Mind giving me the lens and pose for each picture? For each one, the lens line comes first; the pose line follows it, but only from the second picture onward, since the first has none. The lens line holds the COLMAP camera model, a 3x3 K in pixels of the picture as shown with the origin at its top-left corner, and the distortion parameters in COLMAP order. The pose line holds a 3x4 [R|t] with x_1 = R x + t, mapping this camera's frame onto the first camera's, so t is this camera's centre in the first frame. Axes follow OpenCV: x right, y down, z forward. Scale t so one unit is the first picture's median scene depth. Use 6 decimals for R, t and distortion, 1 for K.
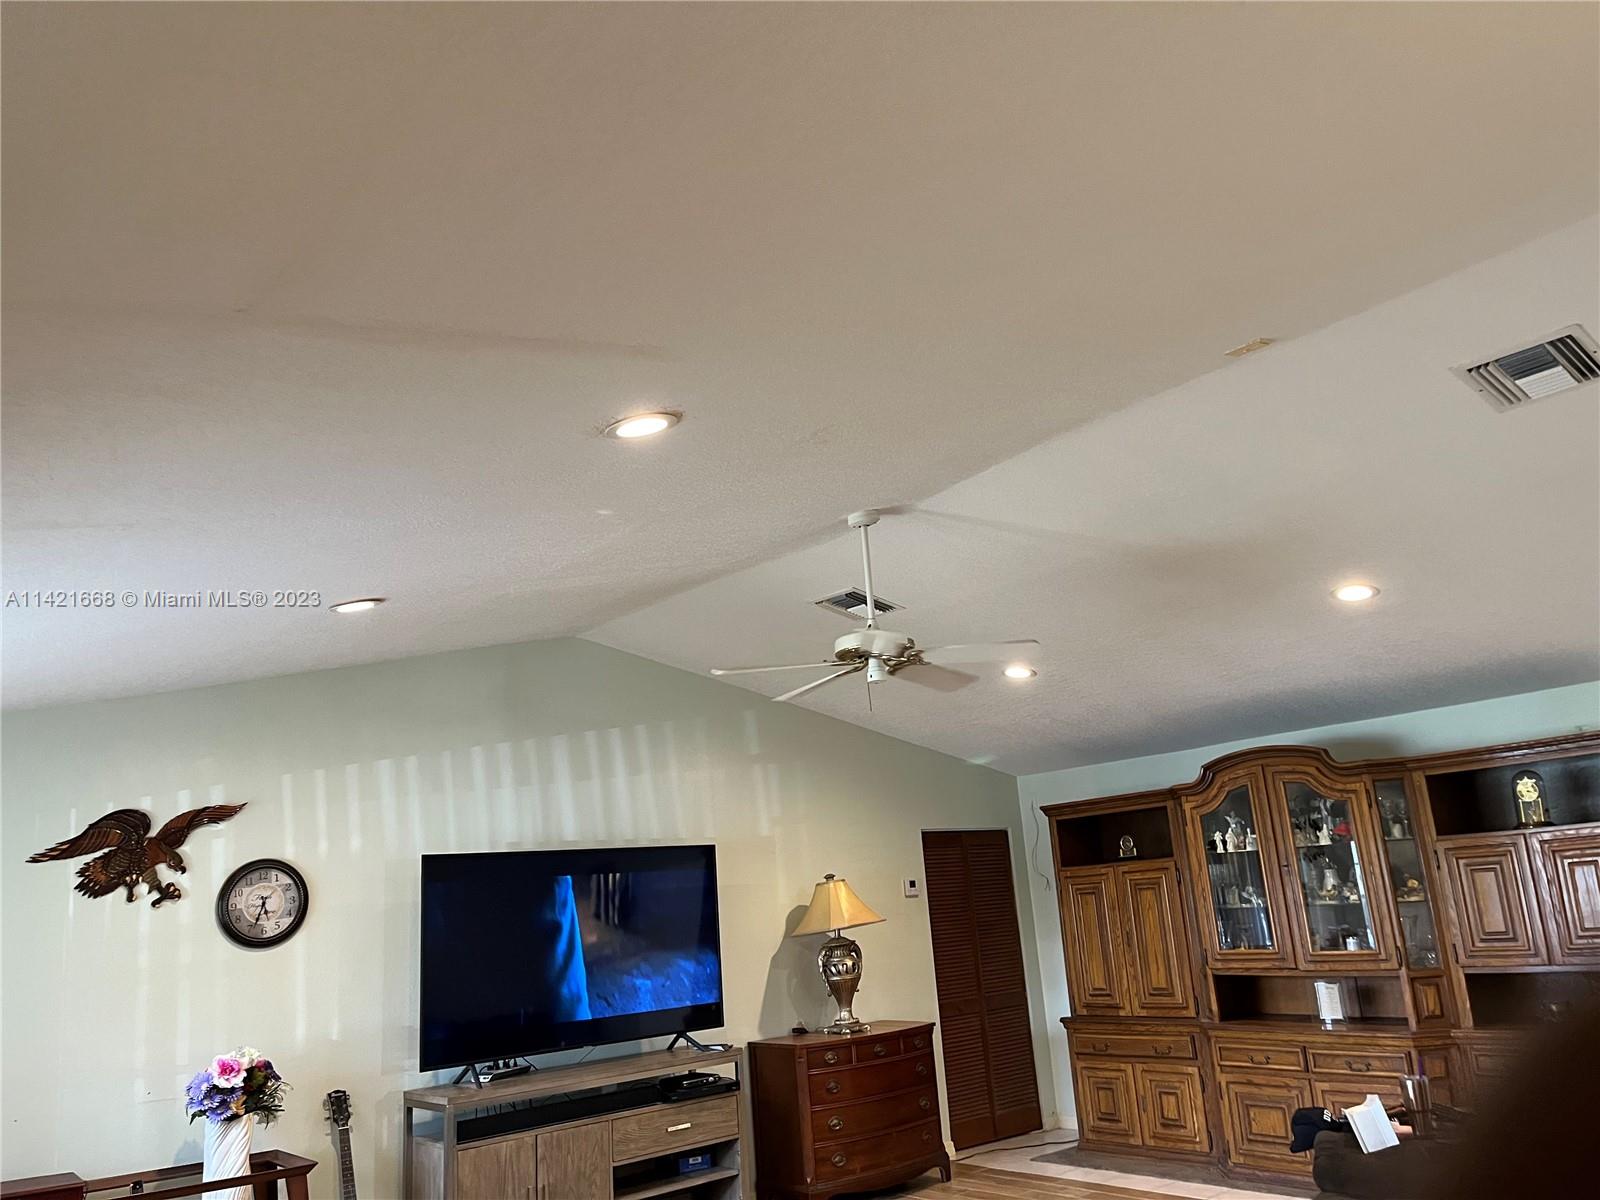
lens RADIAL K [[1212.4, 0, 802.2], [0, 1212.4, 596.1], [0, 0, 1]] dist [0.067413, -0.067573]
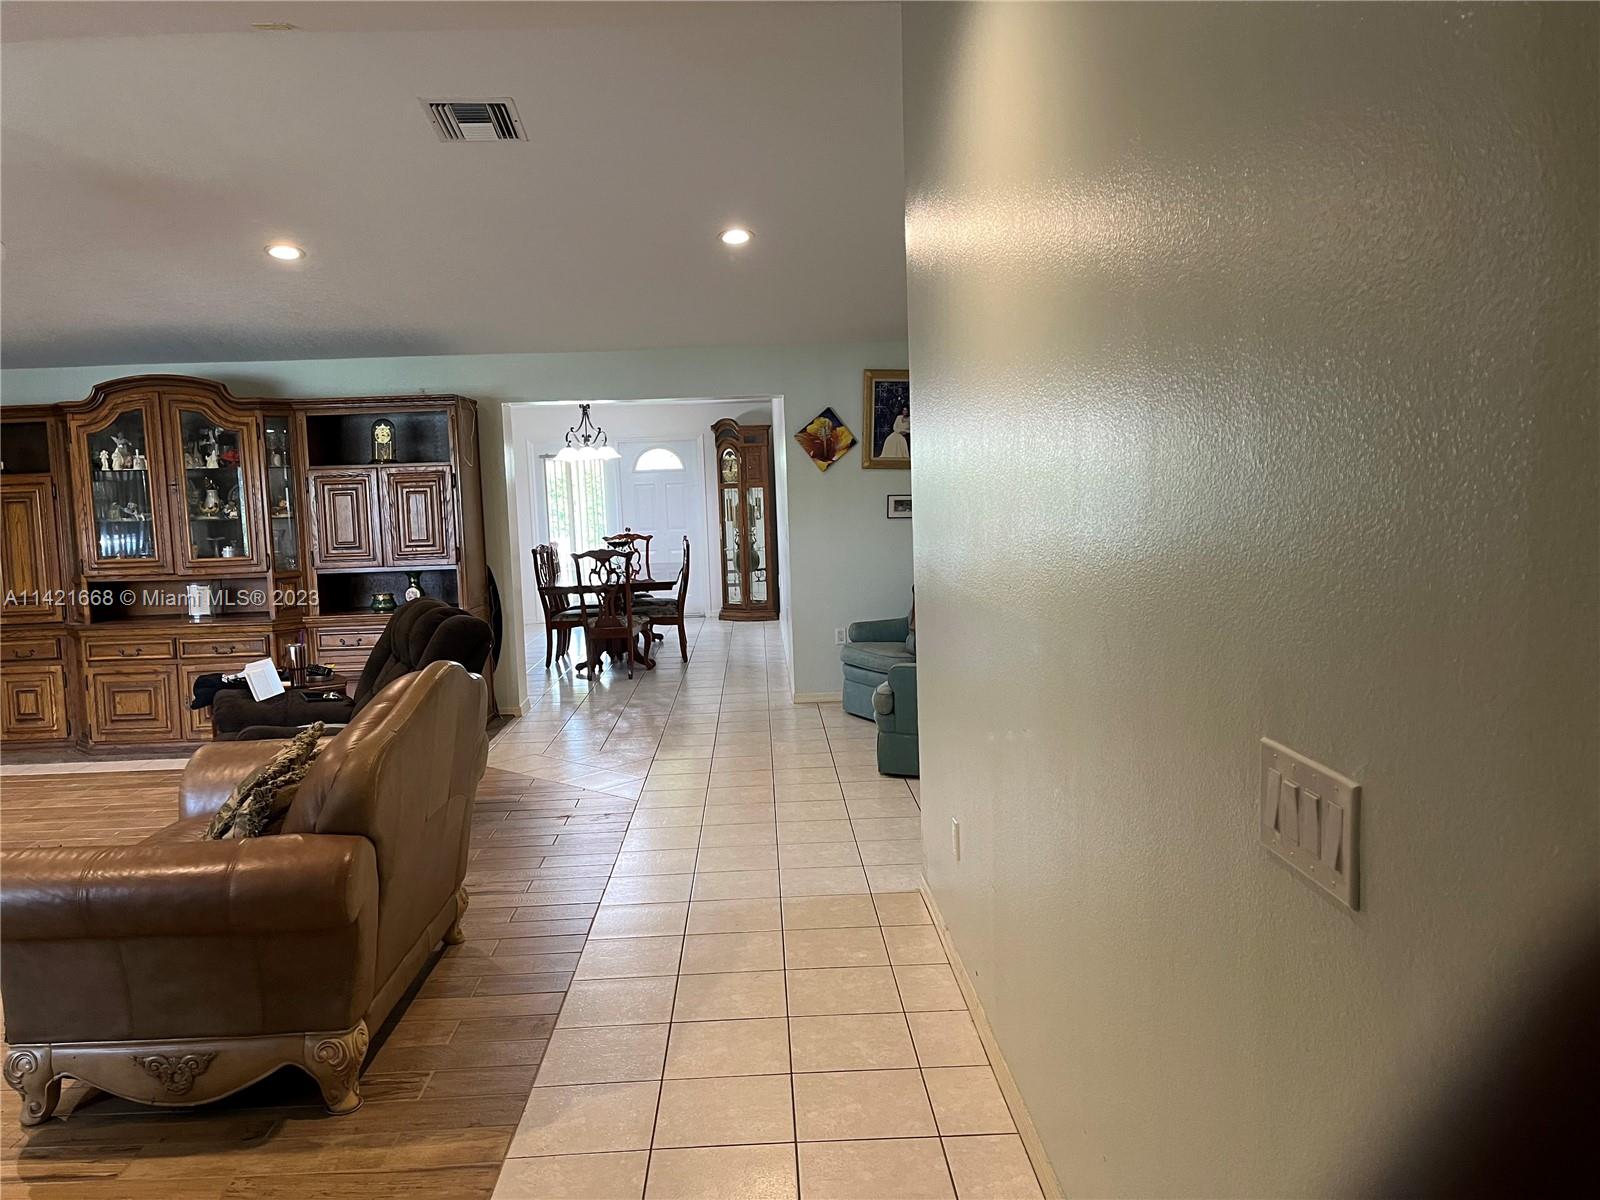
lens RADIAL K [[1212.4, 0, 789.8], [0, 1212.4, 591.0], [0, 0, 1]] dist [0.067413, -0.067573]
pose [[0.615343, -0.020053, 0.788004, -0.139456], [-0.206543, 0.960647, 0.185734, -0.007408], [-0.760719, -0.277047, 0.586986, -0.095734]]
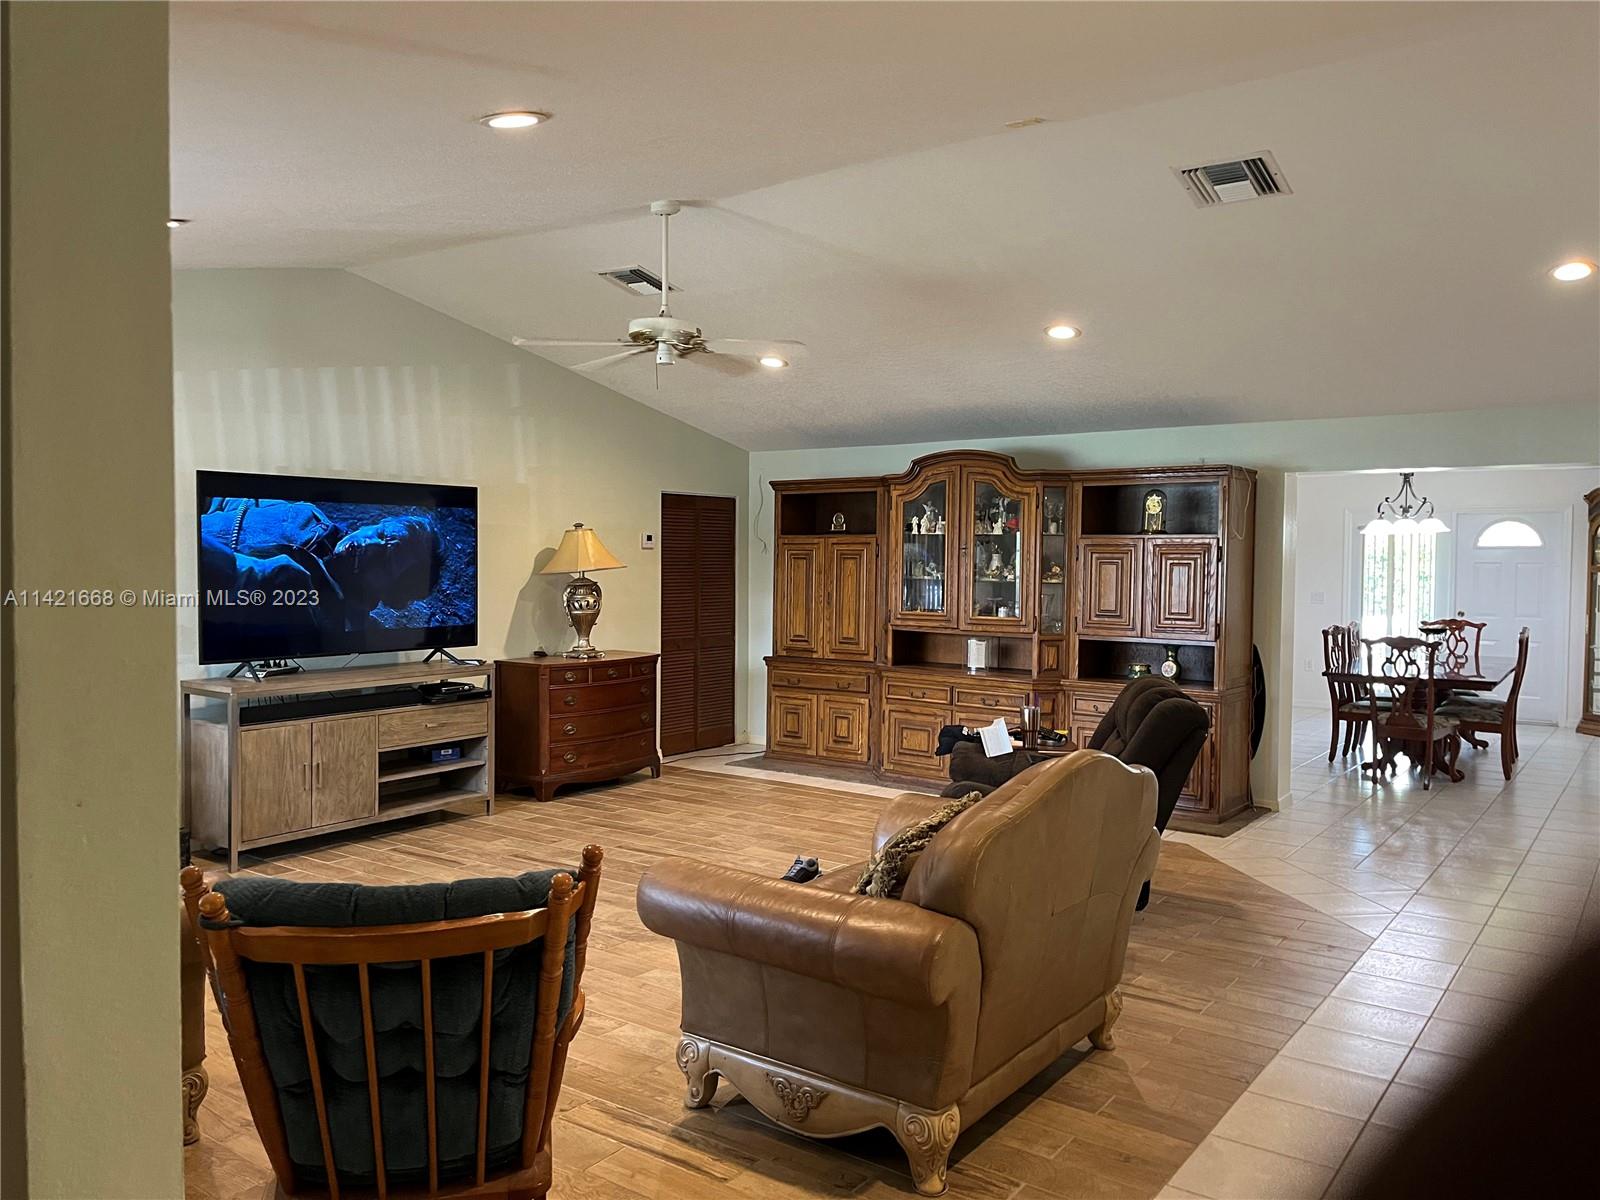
lens RADIAL K [[1212.4, 0, 809.6], [0, 1212.4, 598.0], [0, 0, 1]] dist [0.067413, -0.067573]
pose [[0.964259, 0.072197, 0.254936, -0.058881], [-0.139936, 0.955792, 0.258610, -0.023570], [-0.224995, -0.285041, 0.931734, -0.104874]]
